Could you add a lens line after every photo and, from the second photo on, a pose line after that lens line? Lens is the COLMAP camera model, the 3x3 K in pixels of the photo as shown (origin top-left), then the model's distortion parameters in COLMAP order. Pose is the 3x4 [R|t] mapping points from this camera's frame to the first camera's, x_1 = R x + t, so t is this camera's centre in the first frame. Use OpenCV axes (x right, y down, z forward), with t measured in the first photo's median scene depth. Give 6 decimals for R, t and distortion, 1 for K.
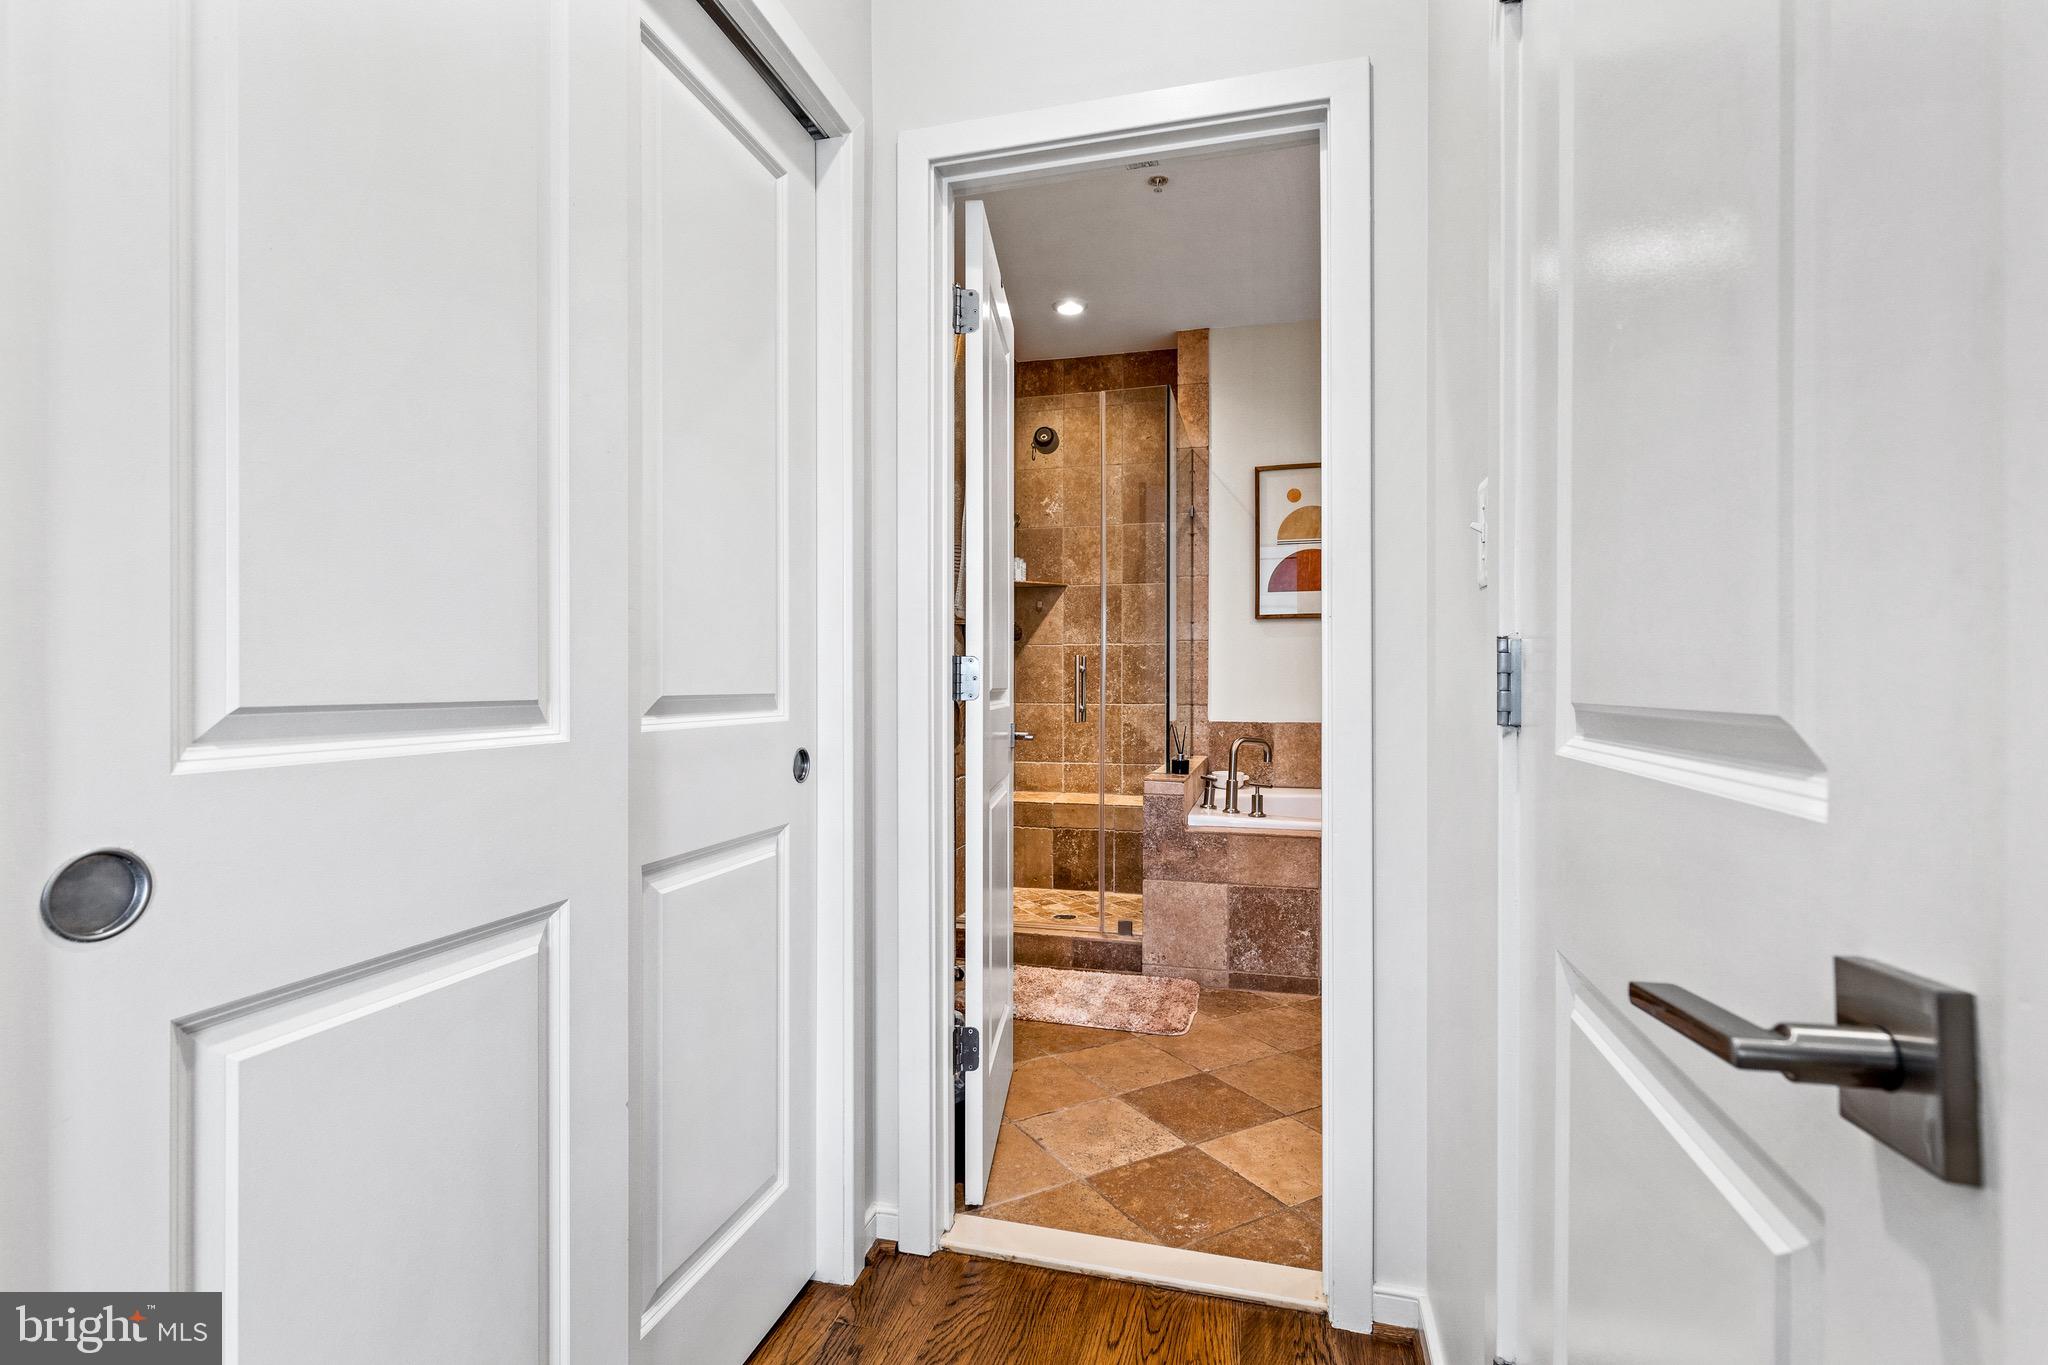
lens RADIAL K [[986.0, 0, 1021.9], [0, 986.0, 680.8], [0, 0, 1]] dist [0.000485, 0.000013]
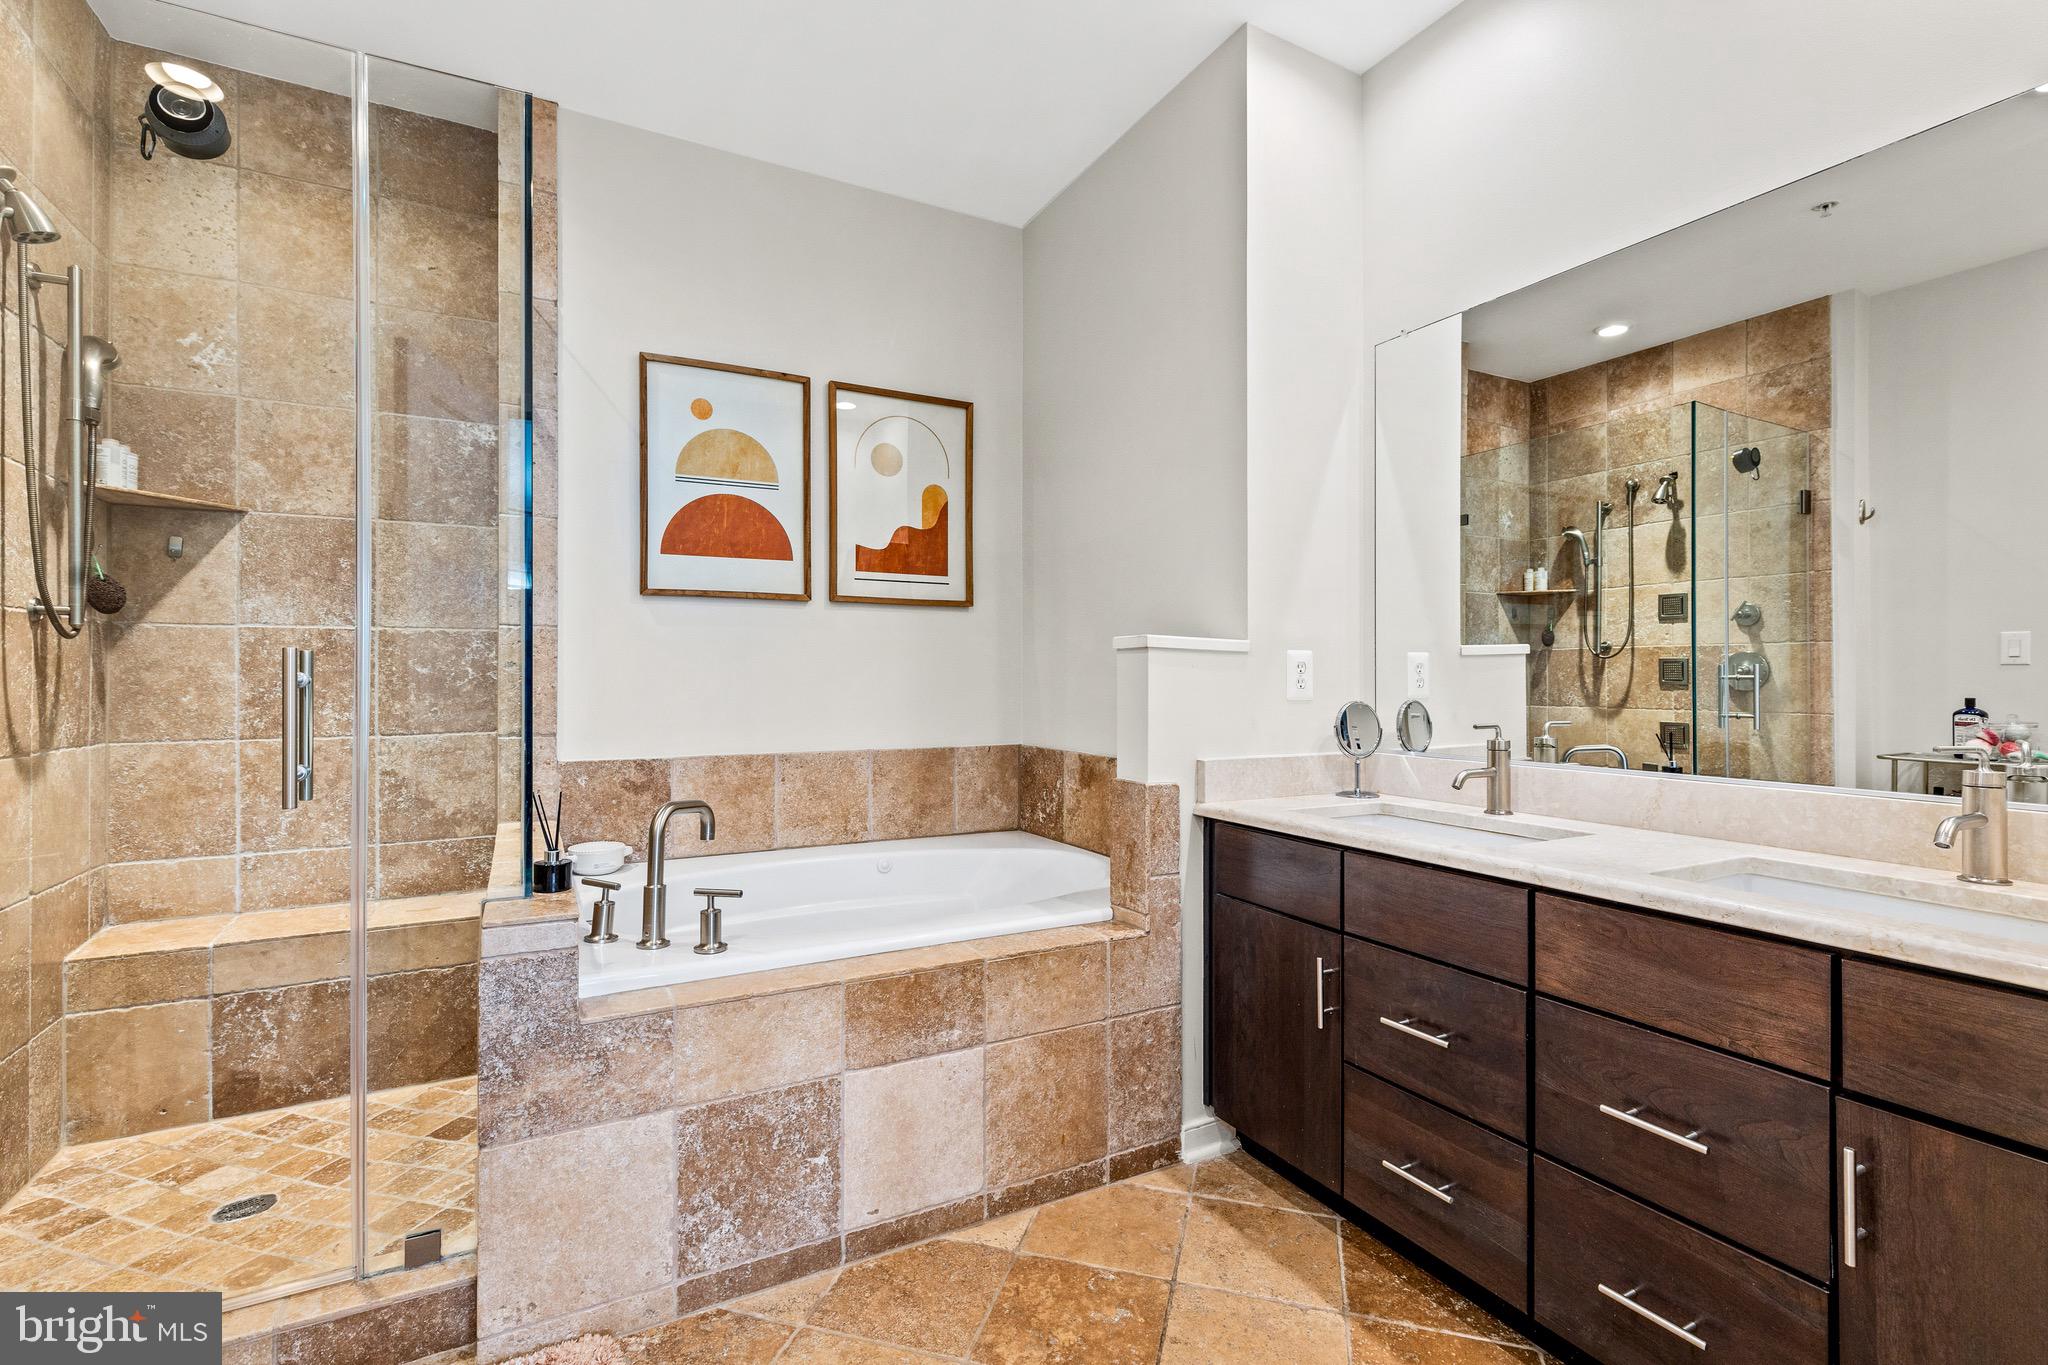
lens RADIAL K [[936.4, 0, 1027.1], [0, 936.4, 673.6], [0, 0, 1]] dist [0.005024, -0.001146]
pose [[0.732848, -0.000732, 0.680392, 0.011321], [0.001542, 0.999999, -0.000585, -0.011775], [-0.680390, 0.001478, 0.732848, 0.396290]]
